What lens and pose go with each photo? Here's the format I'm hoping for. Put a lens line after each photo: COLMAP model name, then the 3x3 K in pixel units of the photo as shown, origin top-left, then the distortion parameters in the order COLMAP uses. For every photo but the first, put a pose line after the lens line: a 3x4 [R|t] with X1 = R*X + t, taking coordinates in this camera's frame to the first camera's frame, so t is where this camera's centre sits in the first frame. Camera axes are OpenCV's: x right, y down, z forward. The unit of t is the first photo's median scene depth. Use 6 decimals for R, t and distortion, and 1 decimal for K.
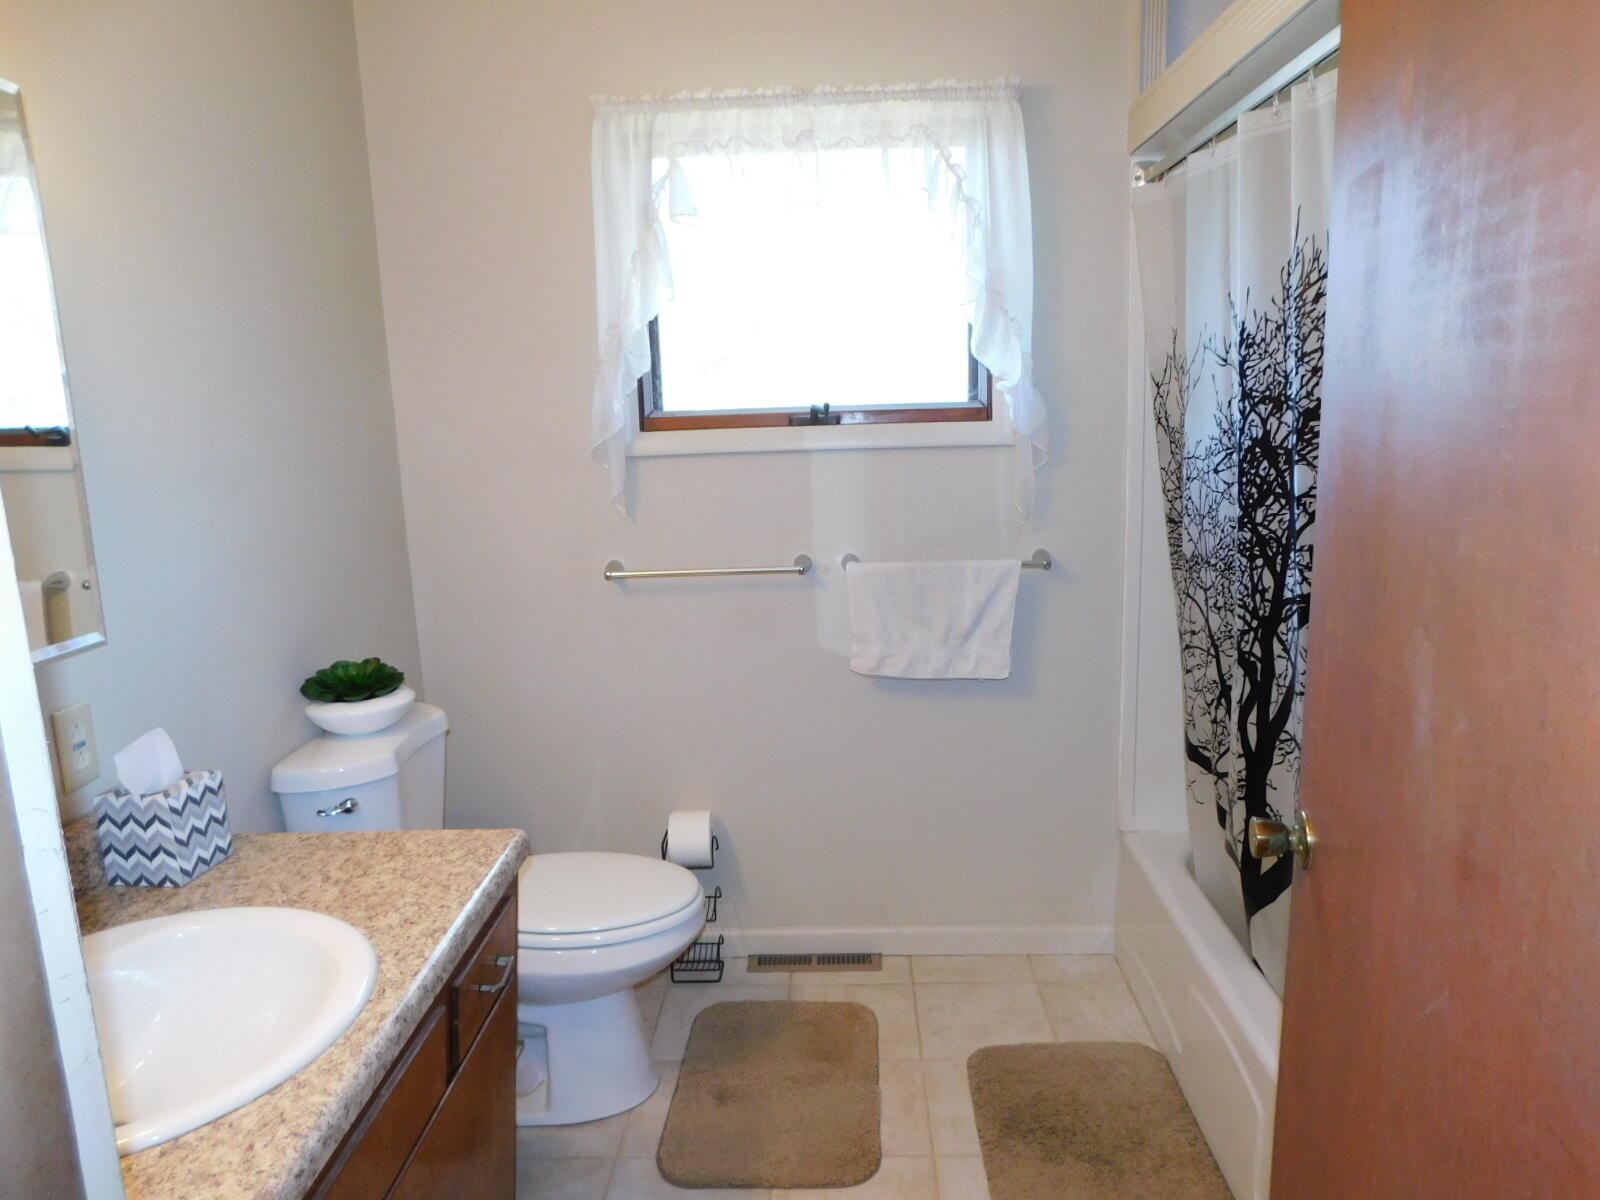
lens RADIAL K [[1050.7, 0, 810.0], [0, 1050.7, 601.1], [0, 0, 1]] dist [-0.072017, 0.053557]
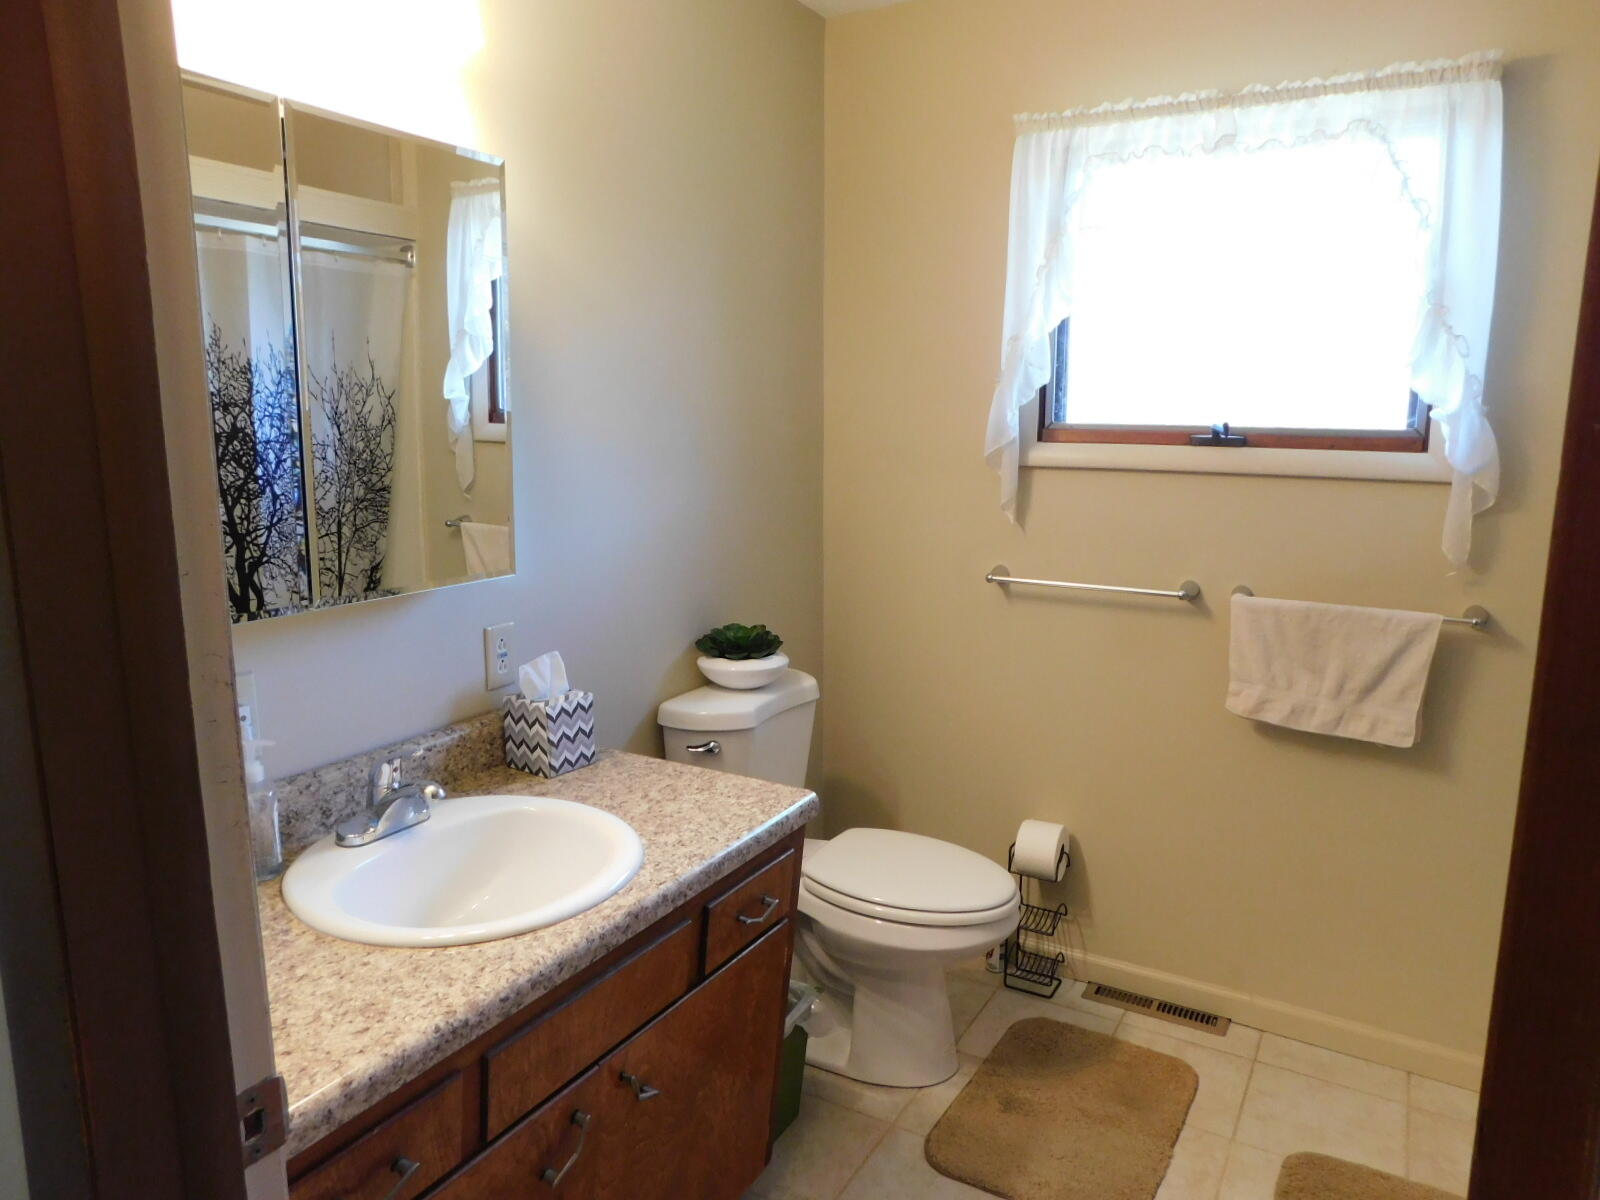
lens RADIAL K [[1050.7, 0, 810.0], [0, 1050.7, 601.1], [0, 0, 1]] dist [-0.072017, 0.053557]
pose [[0.876306, 0.123676, -0.465610, 0.152048], [-0.126592, 0.991636, 0.025144, -0.006512], [0.464826, 0.036909, 0.884633, 0.005256]]
